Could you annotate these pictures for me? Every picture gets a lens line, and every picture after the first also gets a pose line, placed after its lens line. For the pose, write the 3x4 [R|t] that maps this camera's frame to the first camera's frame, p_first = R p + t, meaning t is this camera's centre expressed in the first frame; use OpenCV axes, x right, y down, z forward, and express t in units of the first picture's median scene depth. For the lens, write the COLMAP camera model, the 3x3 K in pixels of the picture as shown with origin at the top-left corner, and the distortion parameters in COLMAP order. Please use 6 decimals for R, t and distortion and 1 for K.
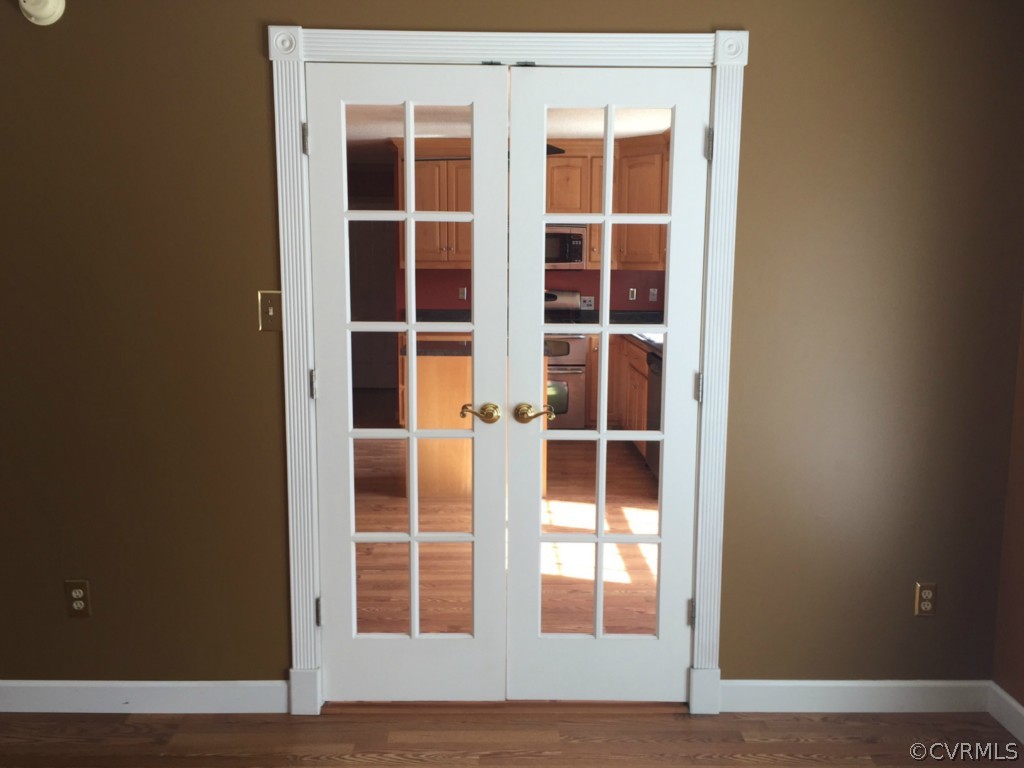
lens RADIAL K [[852.6, 0, 512.7], [0, 852.6, 383.8], [0, 0, 1]] dist [0.037481, -0.039308]
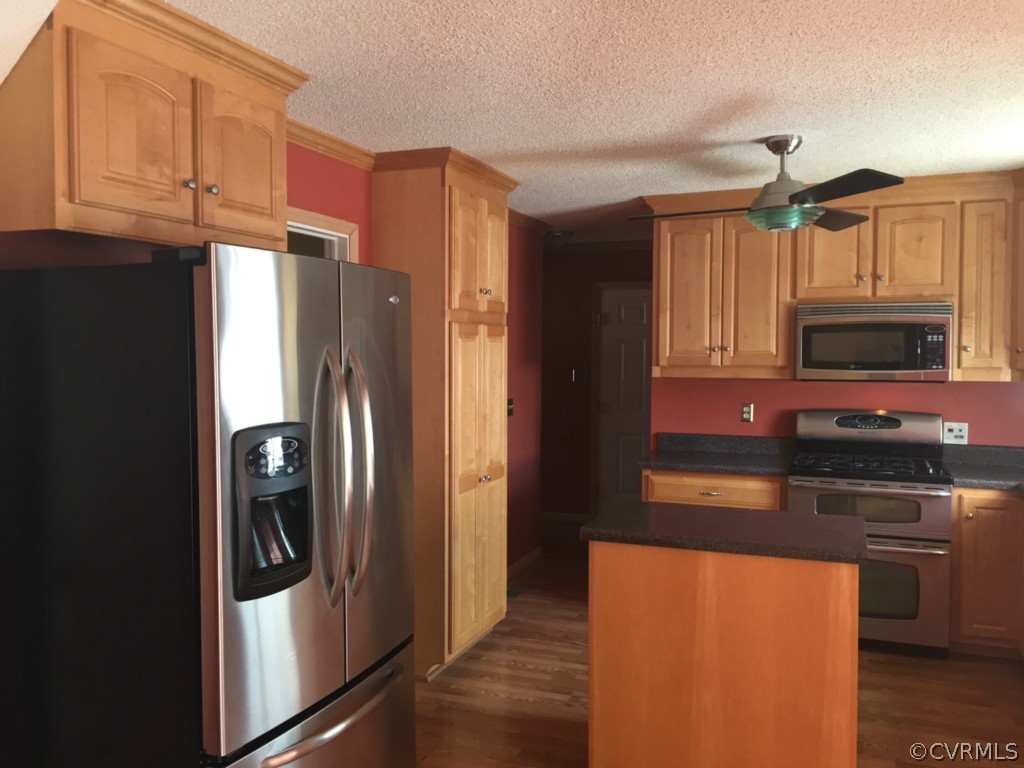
lens RADIAL K [[852.6, 0, 509.9], [0, 852.6, 384.8], [0, 0, 1]] dist [0.037481, -0.039308]
pose [[0.920693, 0.009135, -0.390180, 0.034289], [-0.051385, 0.993861, -0.097983, -0.054560], [0.386889, 0.110261, 0.915510, 0.314373]]
